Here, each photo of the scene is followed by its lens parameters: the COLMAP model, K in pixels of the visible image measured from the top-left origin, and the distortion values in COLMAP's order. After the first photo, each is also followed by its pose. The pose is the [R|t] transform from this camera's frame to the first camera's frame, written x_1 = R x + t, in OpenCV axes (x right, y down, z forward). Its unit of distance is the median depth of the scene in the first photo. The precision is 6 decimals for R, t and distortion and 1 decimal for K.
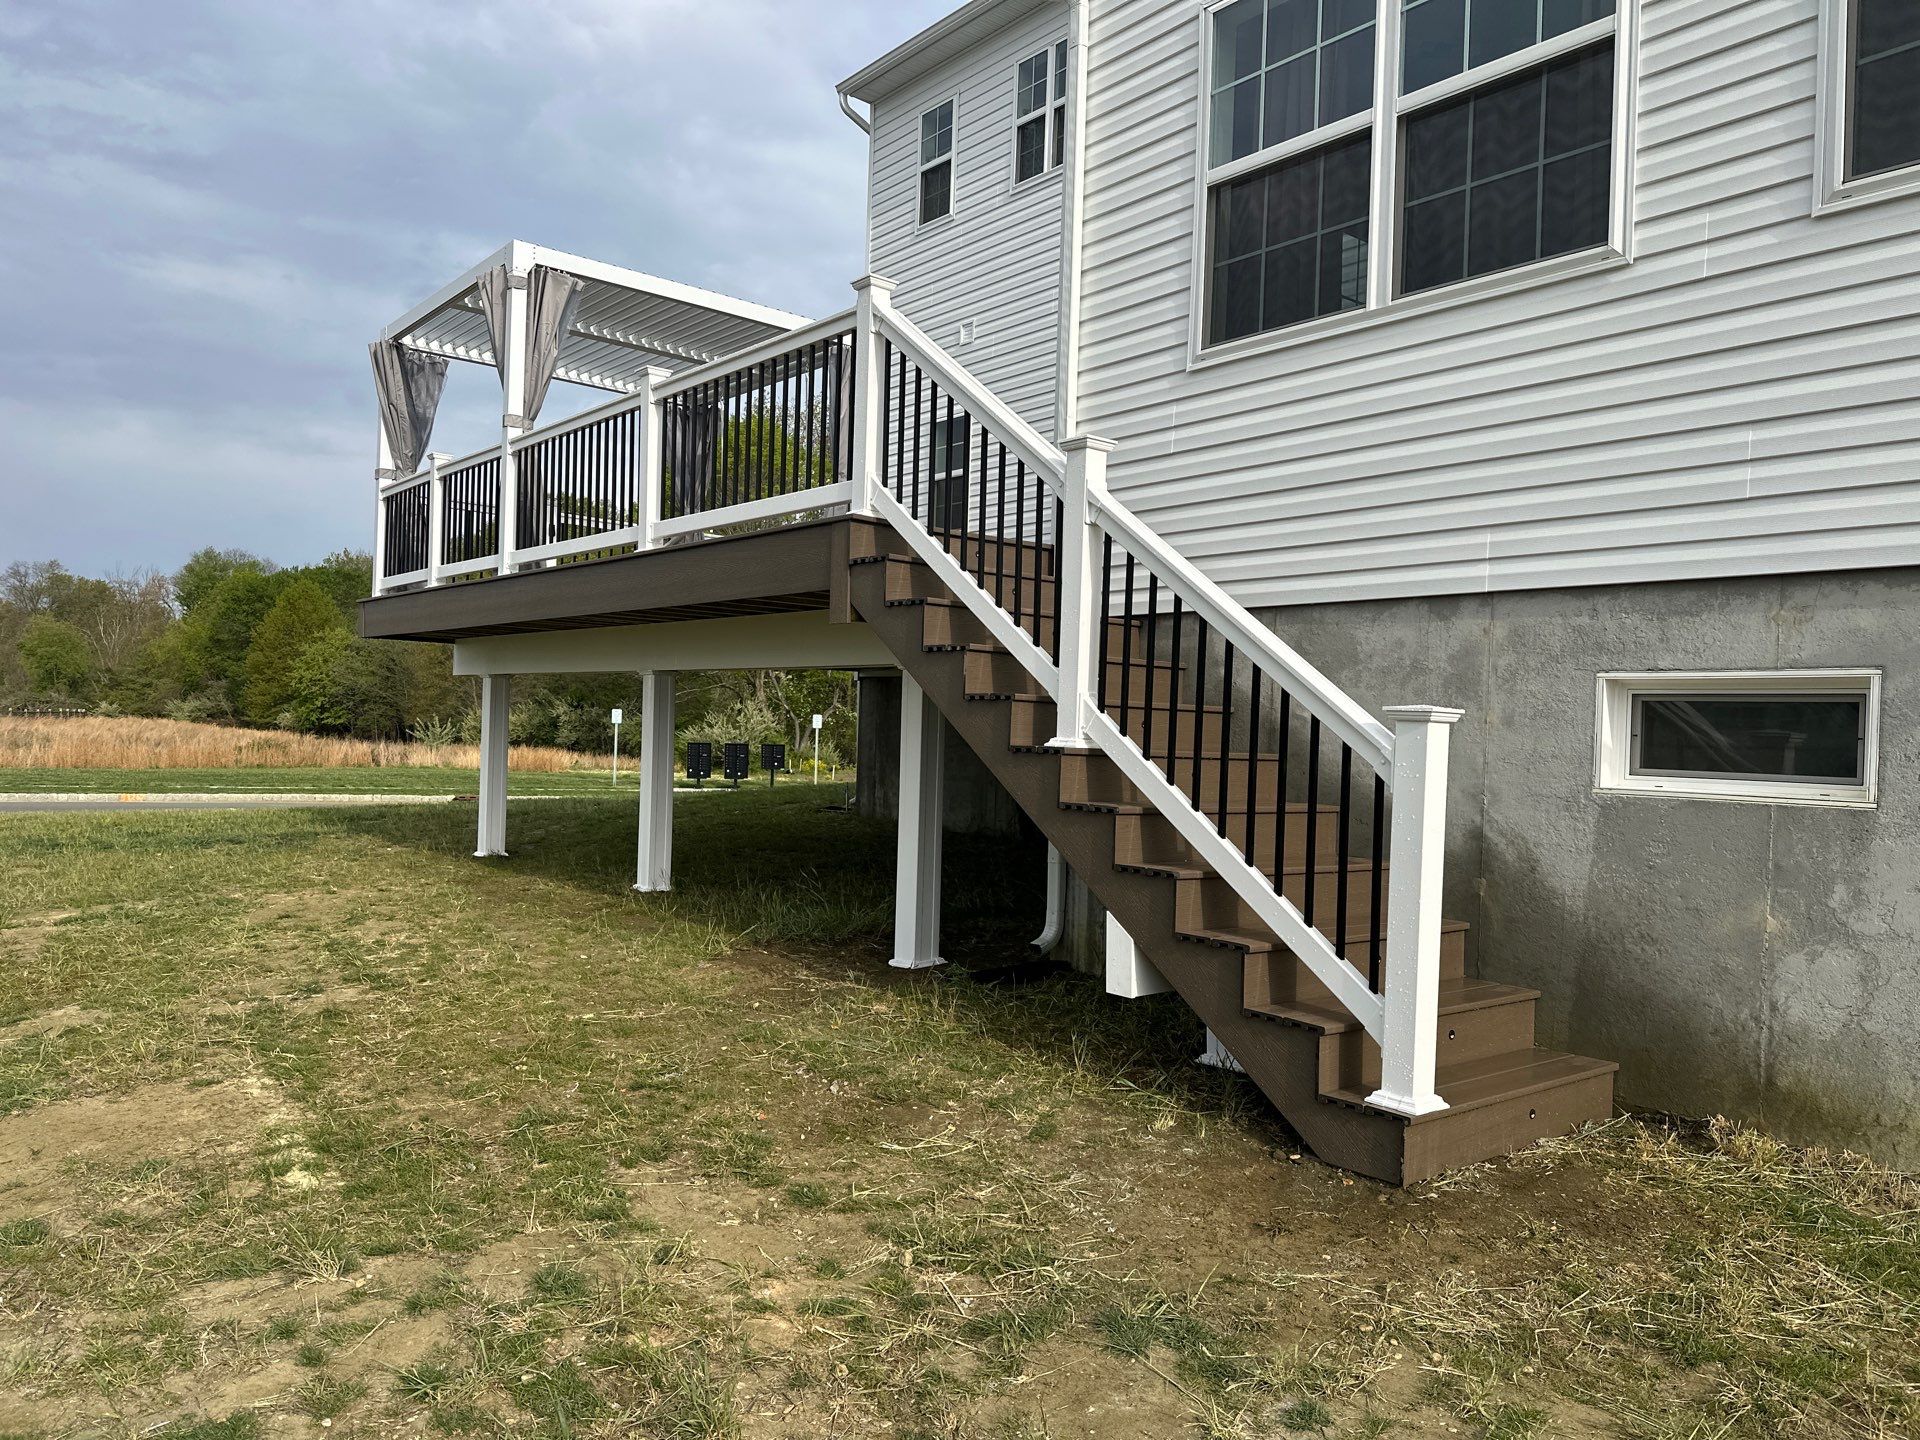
lens RADIAL K [[1353.0, 0, 970.6], [0, 1353.0, 728.8], [0, 0, 1]] dist [0.051389, -0.067202]
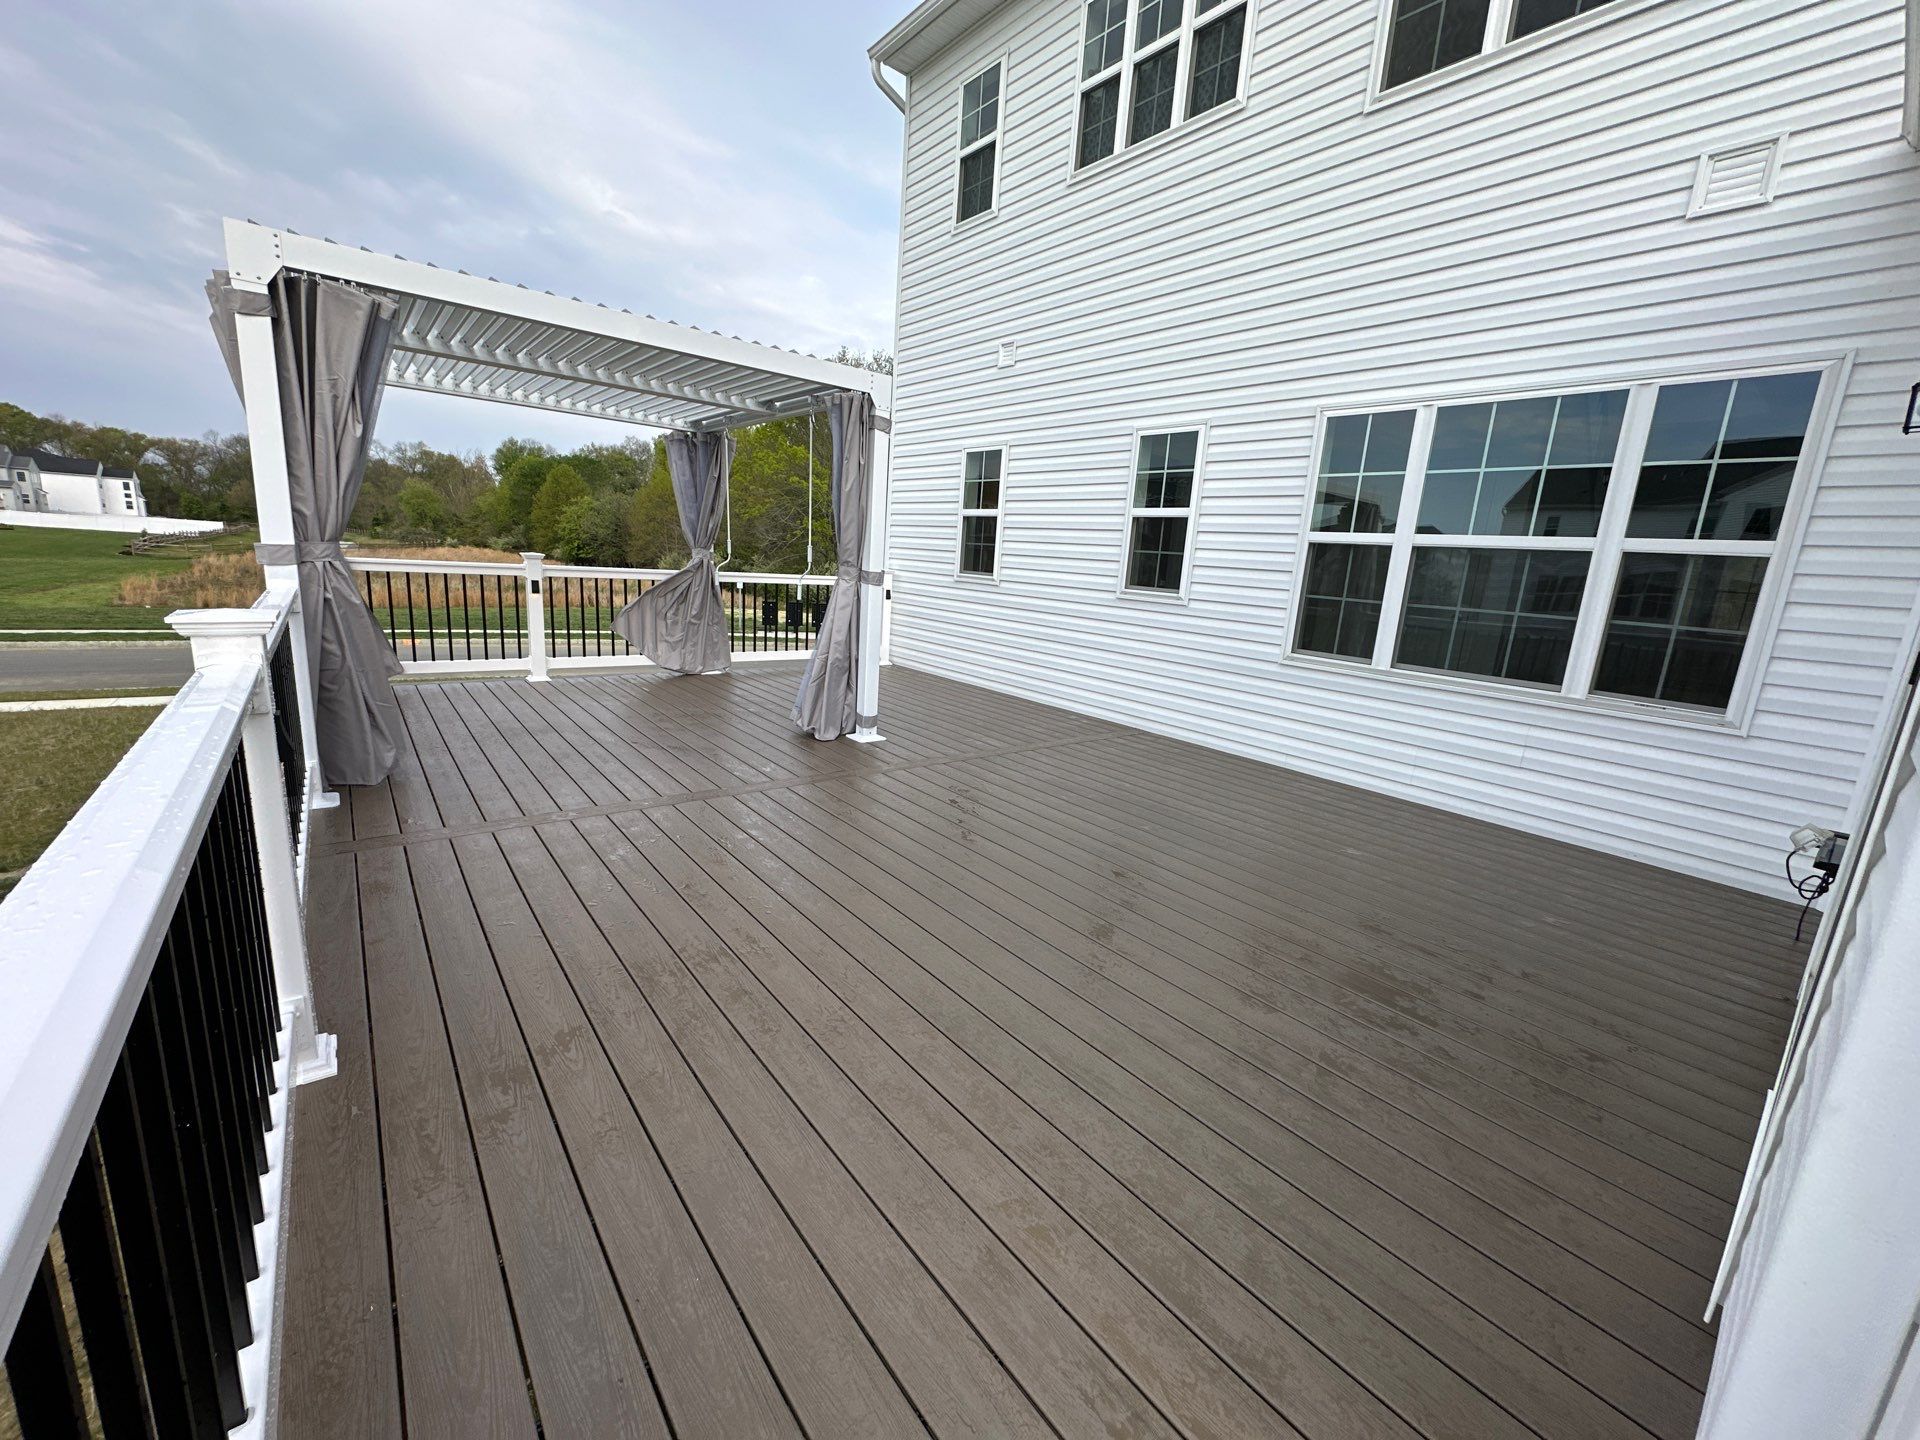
lens RADIAL K [[764.1, 0, 962.2], [0, 764.1, 715.7], [0, 0, 1]] dist [-0.002725, 0.000696]
pose [[0.999461, 0.032700, -0.002842, -0.056075], [-0.031401, 0.977777, 0.207284, -0.397332], [0.009557, -0.207083, 0.978277, 1.115173]]
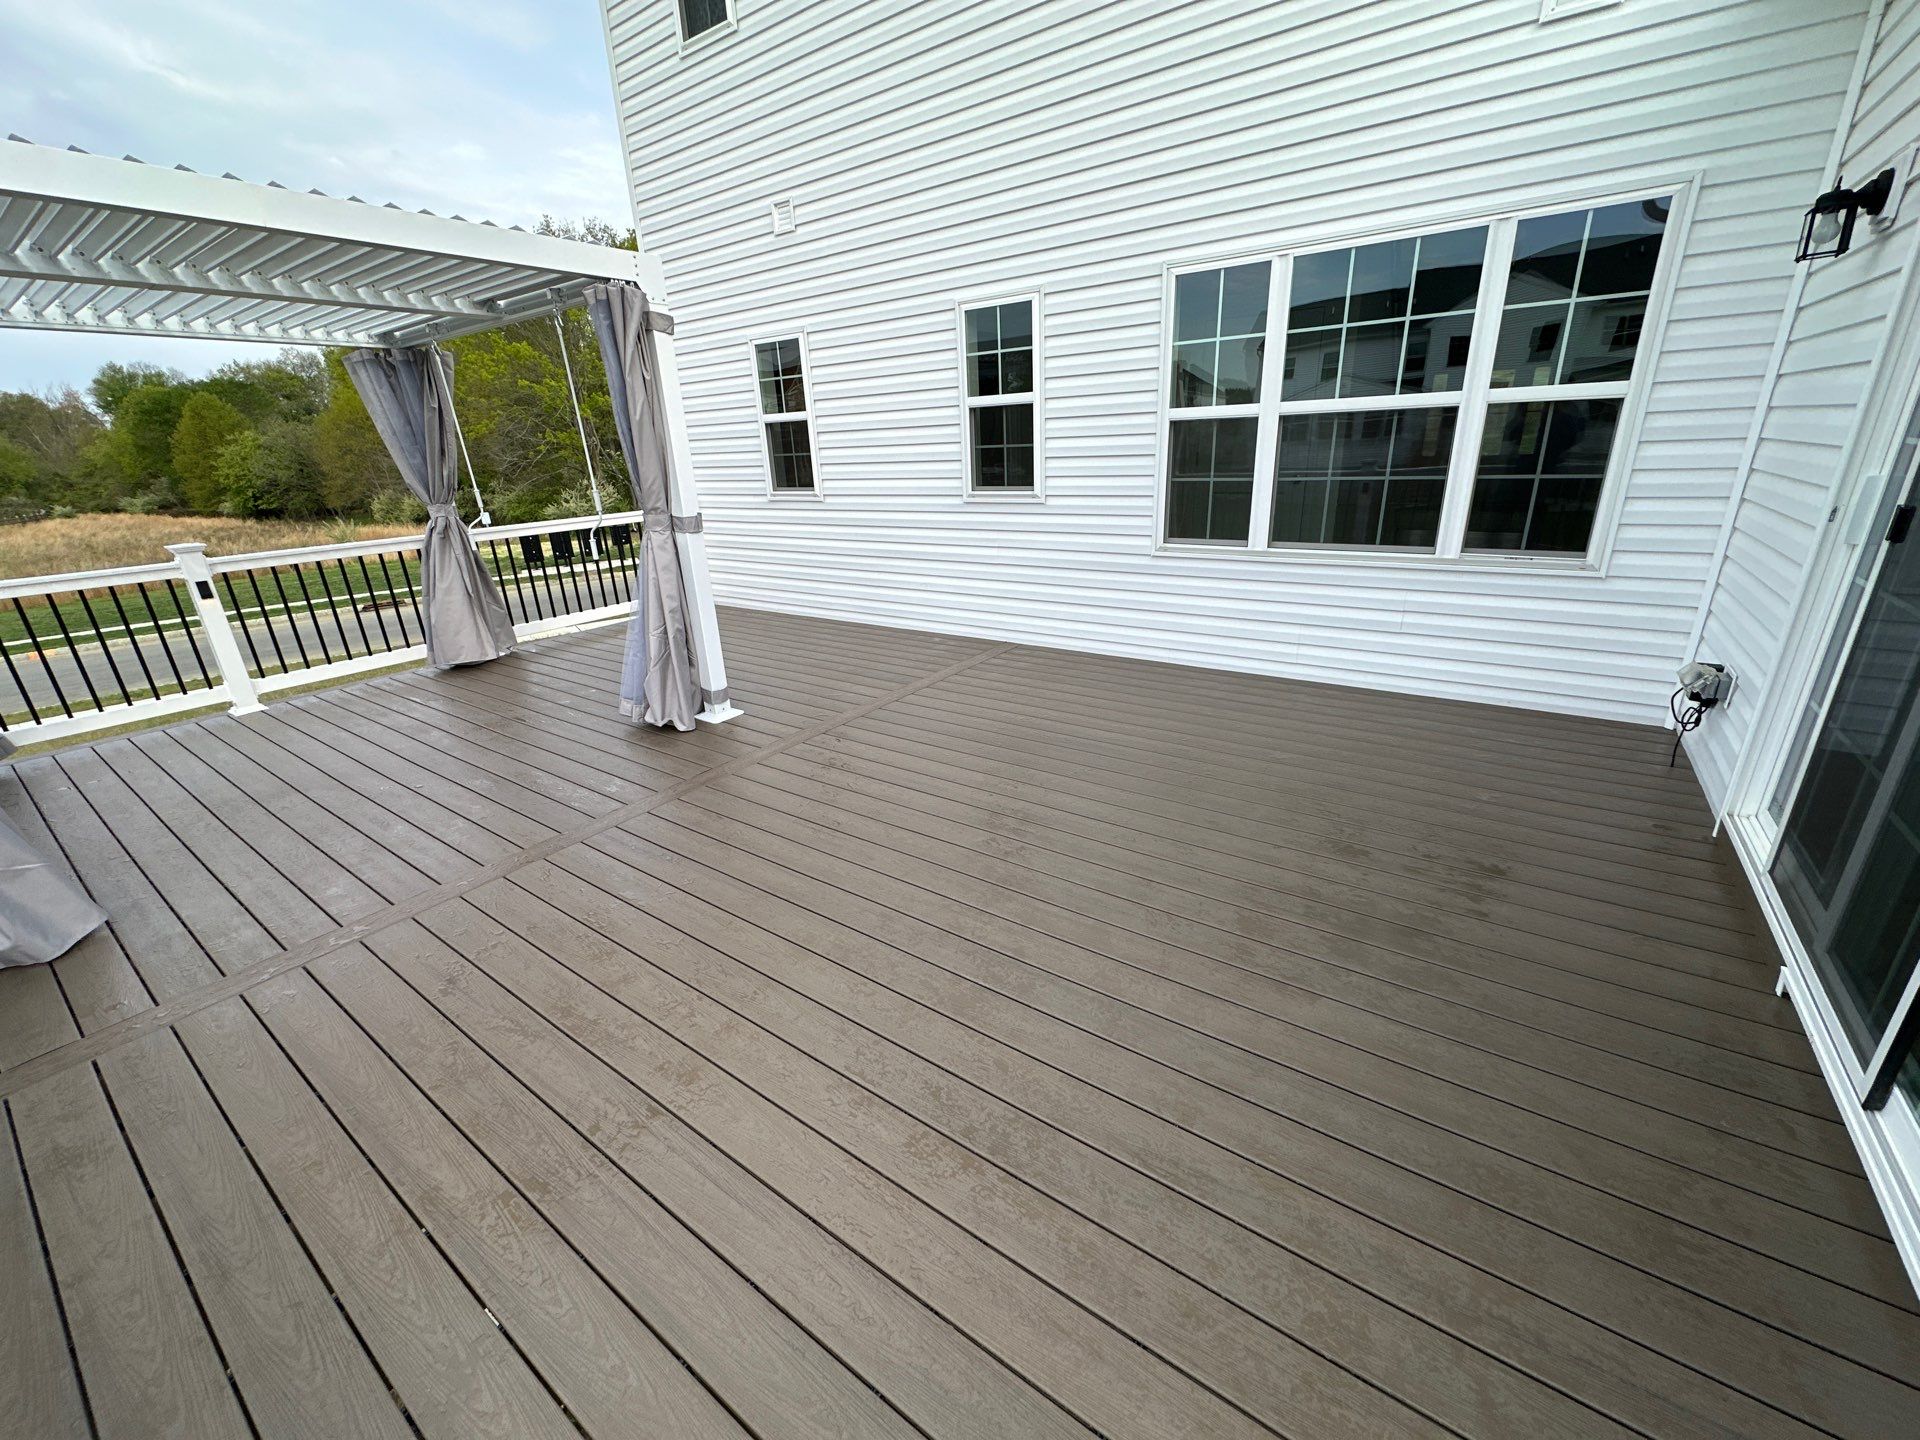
lens RADIAL K [[764.1, 0, 962.8], [0, 764.1, 716.3], [0, 0, 1]] dist [-0.002725, 0.000696]
pose [[0.962210, -0.160082, 0.220285, -0.107170], [0.075253, 0.933771, 0.349868, -0.429784], [-0.261703, -0.320070, 0.910531, 1.237540]]
